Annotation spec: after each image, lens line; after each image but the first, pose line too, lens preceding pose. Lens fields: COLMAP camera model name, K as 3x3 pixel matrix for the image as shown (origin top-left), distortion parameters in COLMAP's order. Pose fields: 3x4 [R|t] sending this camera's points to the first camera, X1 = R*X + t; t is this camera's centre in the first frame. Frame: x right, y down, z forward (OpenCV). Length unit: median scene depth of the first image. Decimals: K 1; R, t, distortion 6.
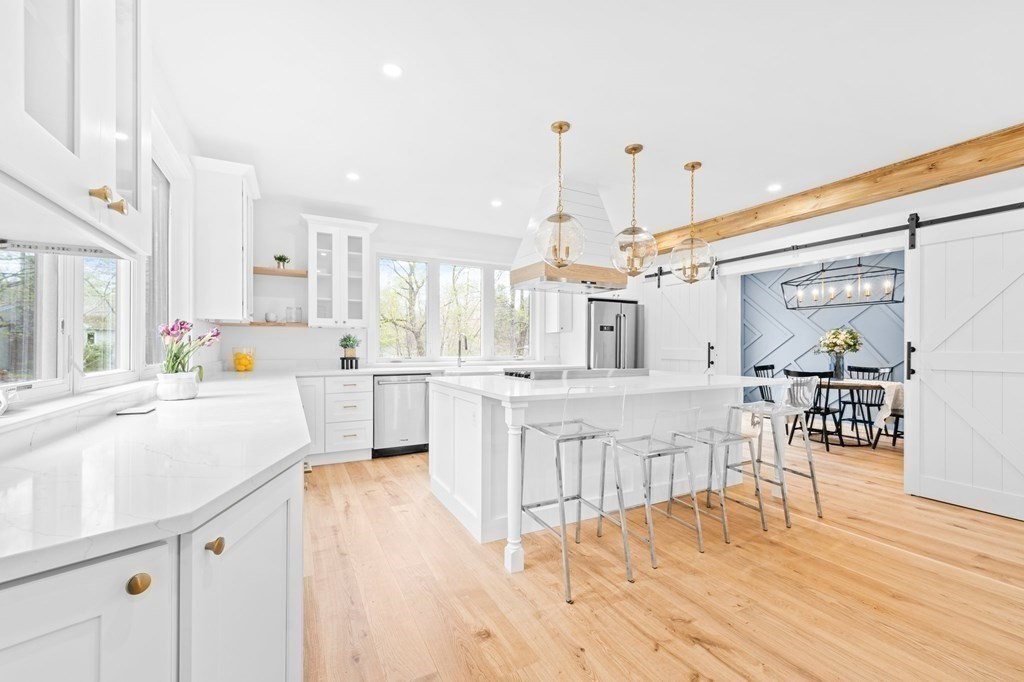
lens RADIAL K [[415.8, 0, 512.2], [0, 415.8, 346.3], [0, 0, 1]] dist [0.000296, -0.000002]
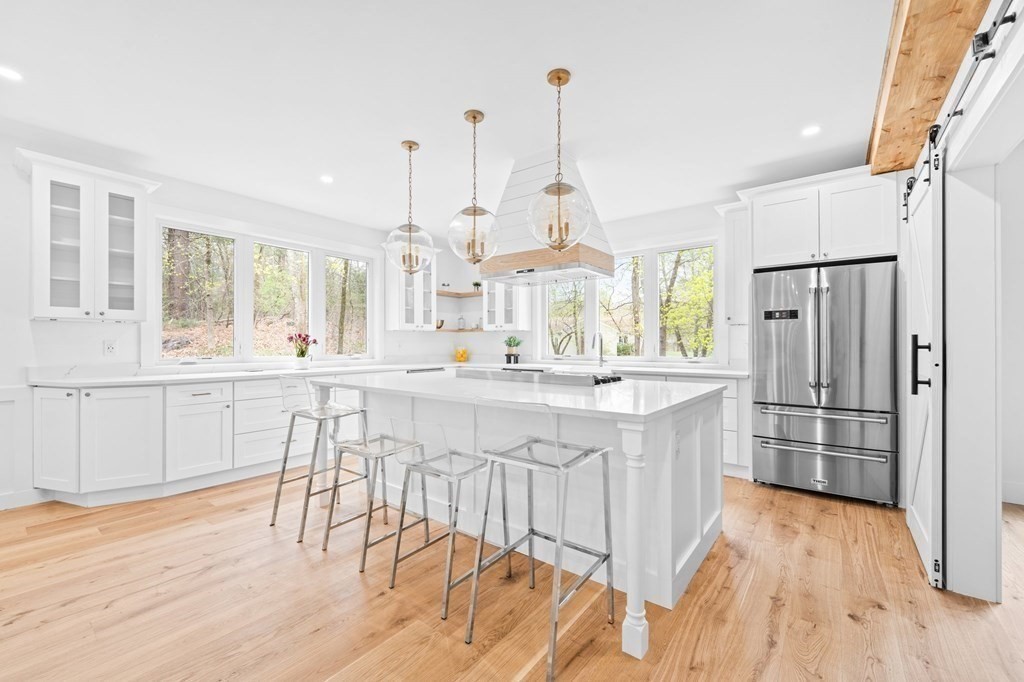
lens RADIAL K [[420.7, 0, 512.0], [0, 420.7, 341.0], [0, 0, 1]] dist [-0.001835, -0.000189]
pose [[0.414253, -0.009641, -0.910111, 1.032813], [0.002263, 0.999952, -0.009562, -0.001117], [0.910159, 0.001901, 0.414255, 0.660106]]
